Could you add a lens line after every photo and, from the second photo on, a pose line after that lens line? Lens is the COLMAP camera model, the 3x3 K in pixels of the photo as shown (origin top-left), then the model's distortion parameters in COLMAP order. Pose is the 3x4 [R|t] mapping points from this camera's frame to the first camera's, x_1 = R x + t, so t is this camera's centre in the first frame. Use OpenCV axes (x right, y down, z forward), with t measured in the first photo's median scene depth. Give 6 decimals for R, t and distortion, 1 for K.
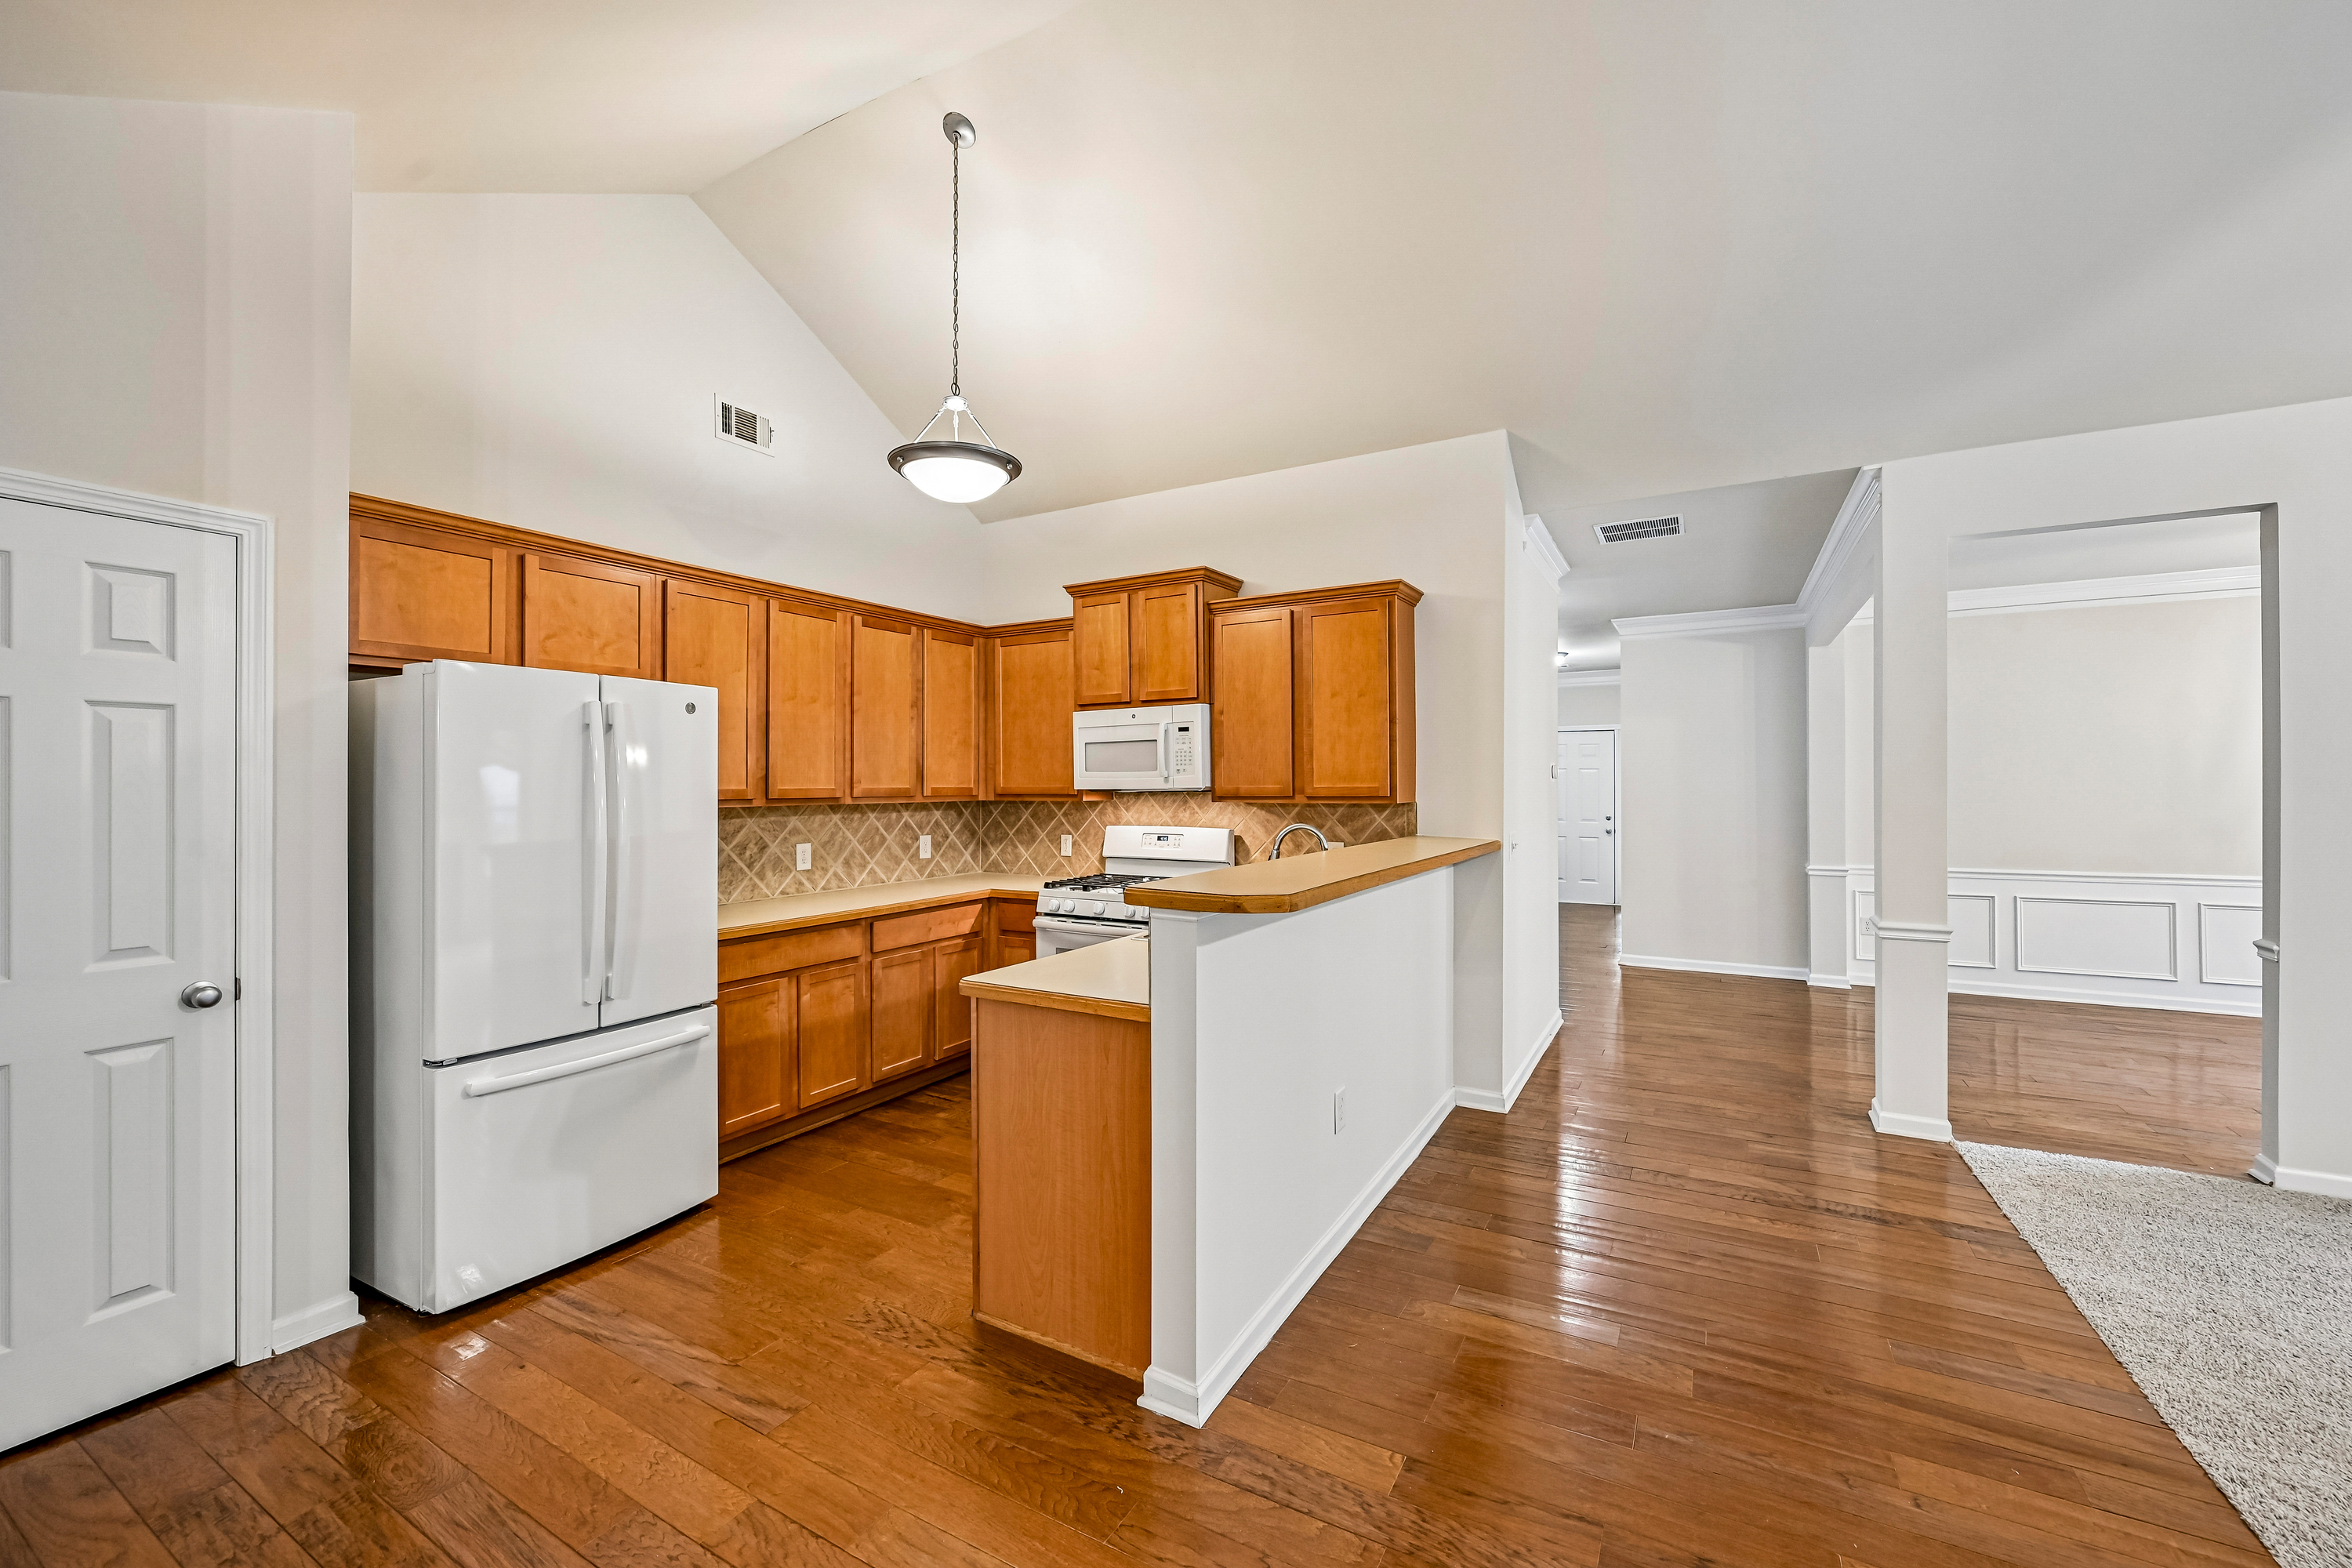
lens RADIAL K [[942.3, 0, 1209.8], [0, 942.3, 778.1], [0, 0, 1]] dist [-0.004219, 0.001548]
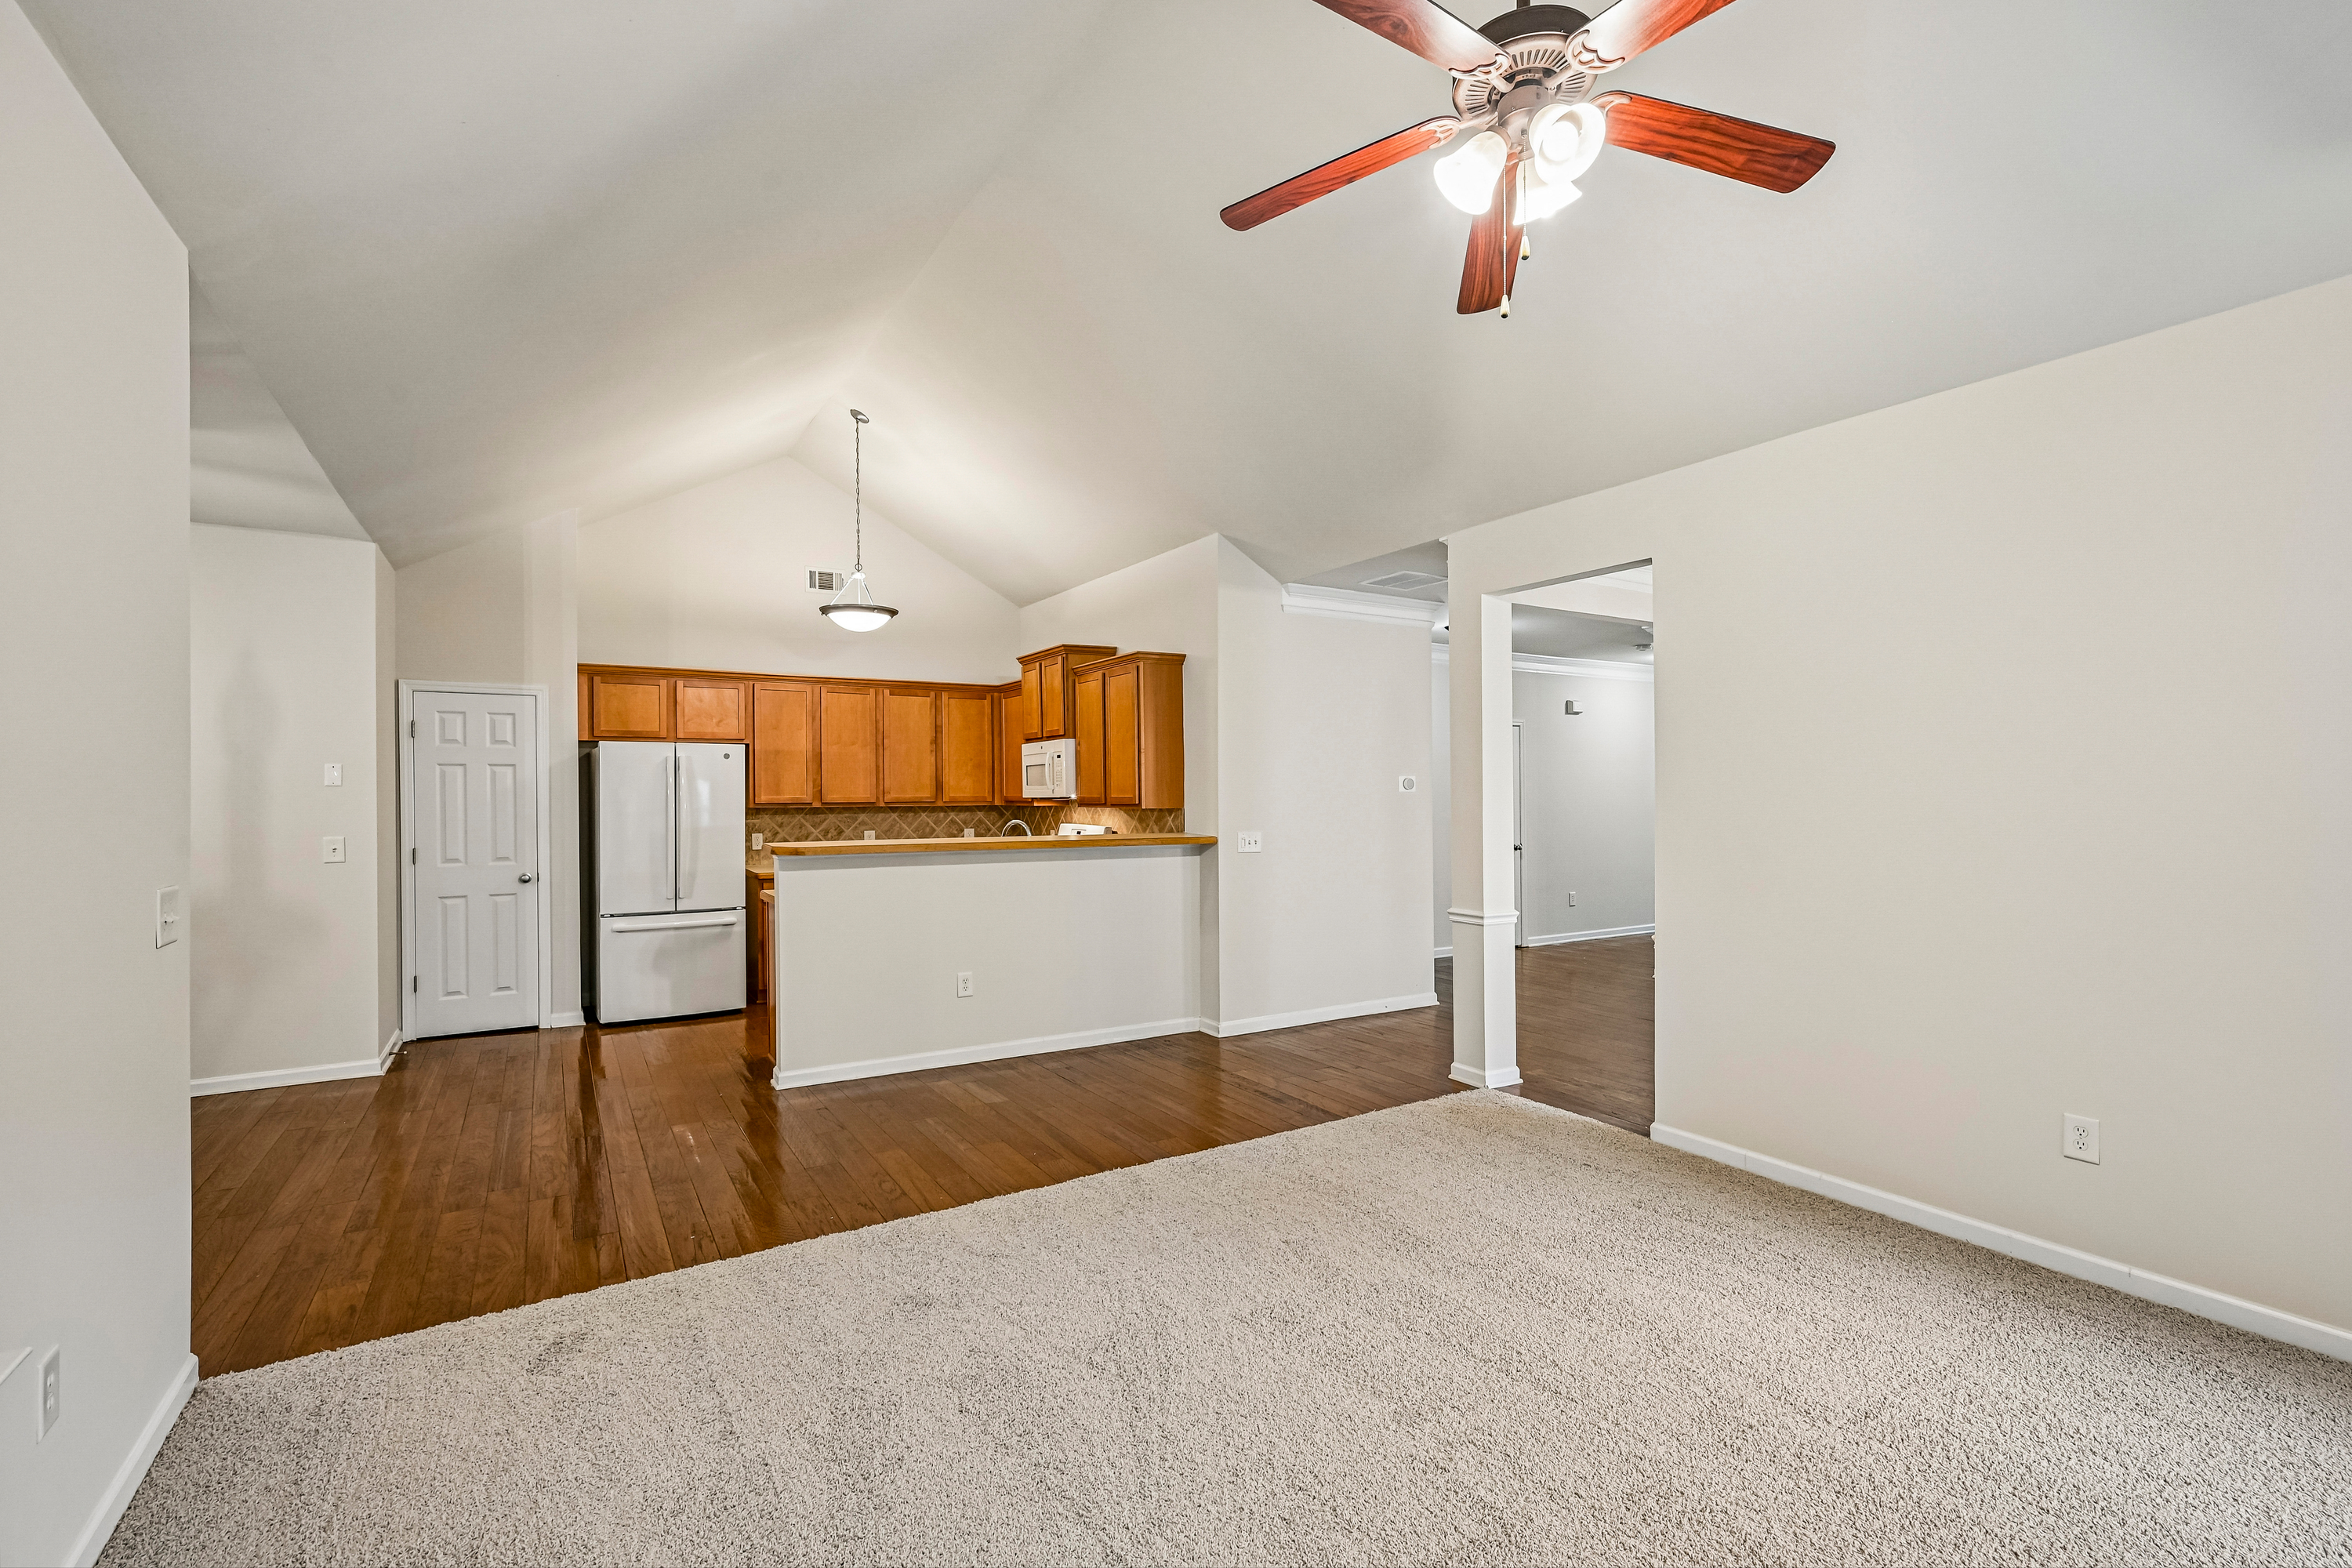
lens RADIAL K [[1057.5, 0, 1226.1], [0, 1057.5, 794.9], [0, 0, 1]] dist [0.004160, 0.000270]
pose [[0.879753, 0.001477, -0.475429, 1.037744], [0.003606, 0.999946, 0.009780, -0.007837], [0.475417, -0.010318, 0.879700, -0.328236]]
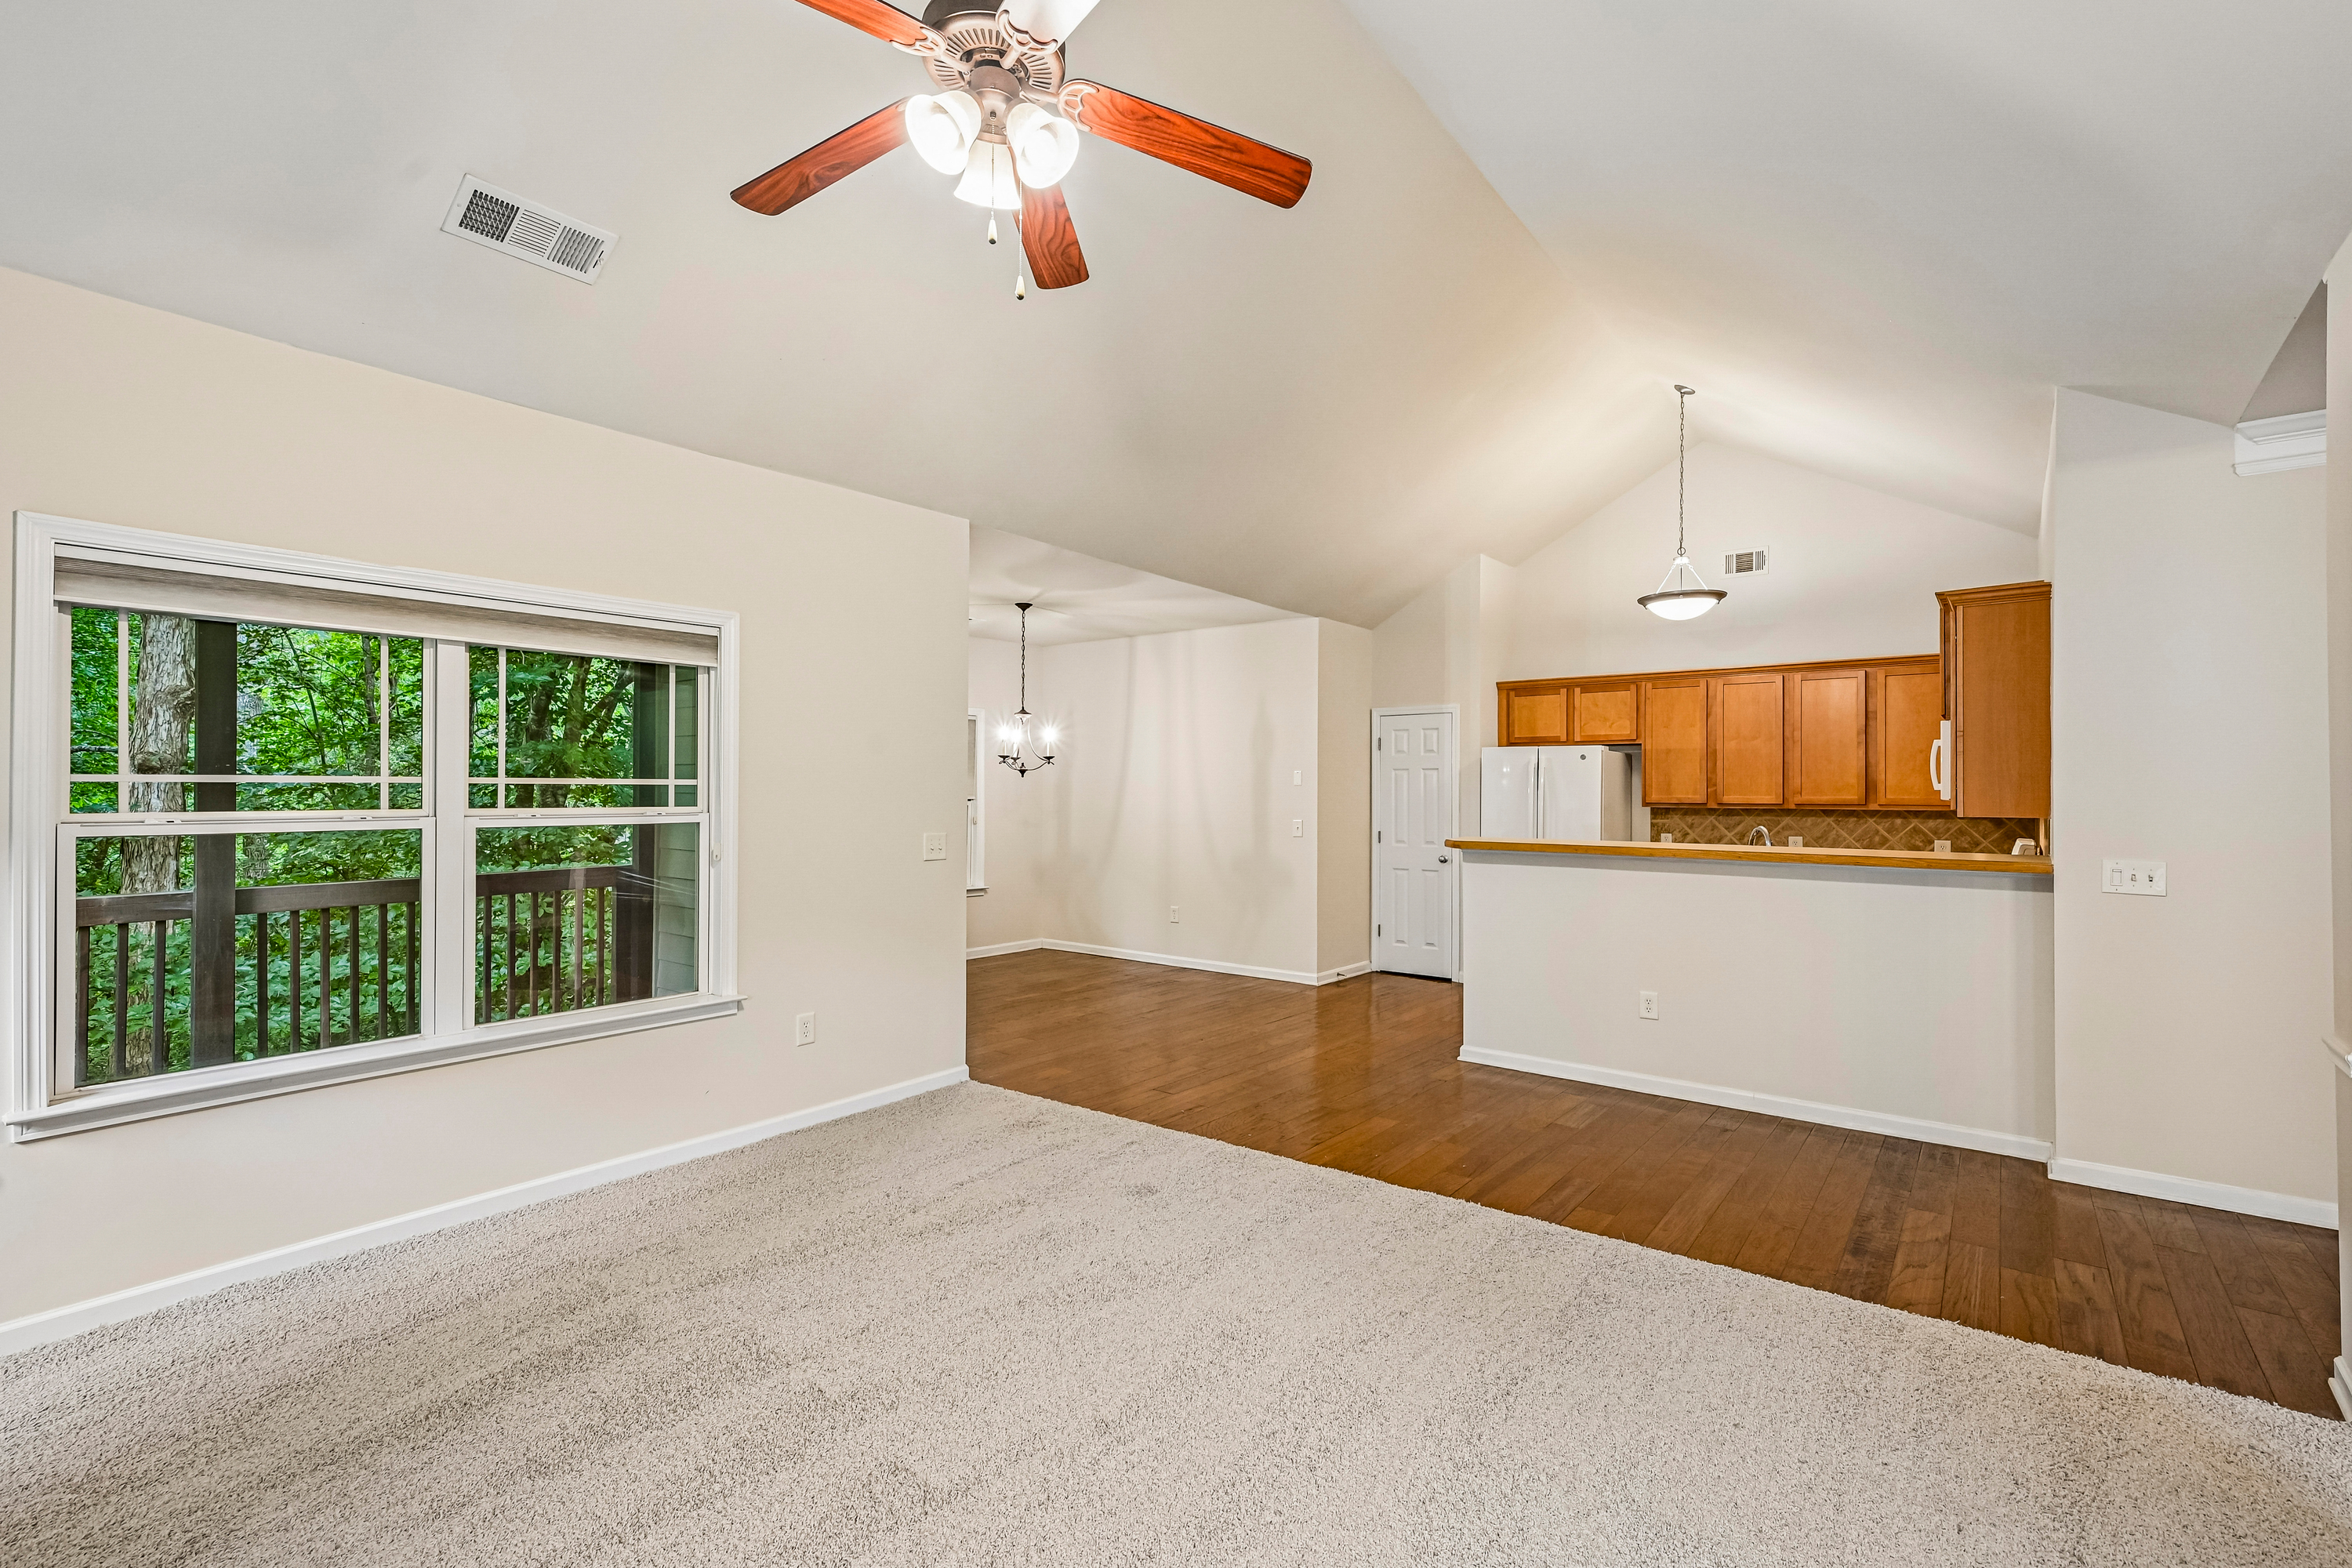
lens RADIAL K [[1057.5, 0, 1162.9], [0, 1057.5, 800.7], [0, 0, 1]] dist [0.004160, 0.000270]
pose [[-0.174303, 0.008899, -0.984652, 1.394806], [0.001981, 0.999960, 0.008687, 0.000014], [0.984690, -0.000437, -0.174313, 0.362939]]
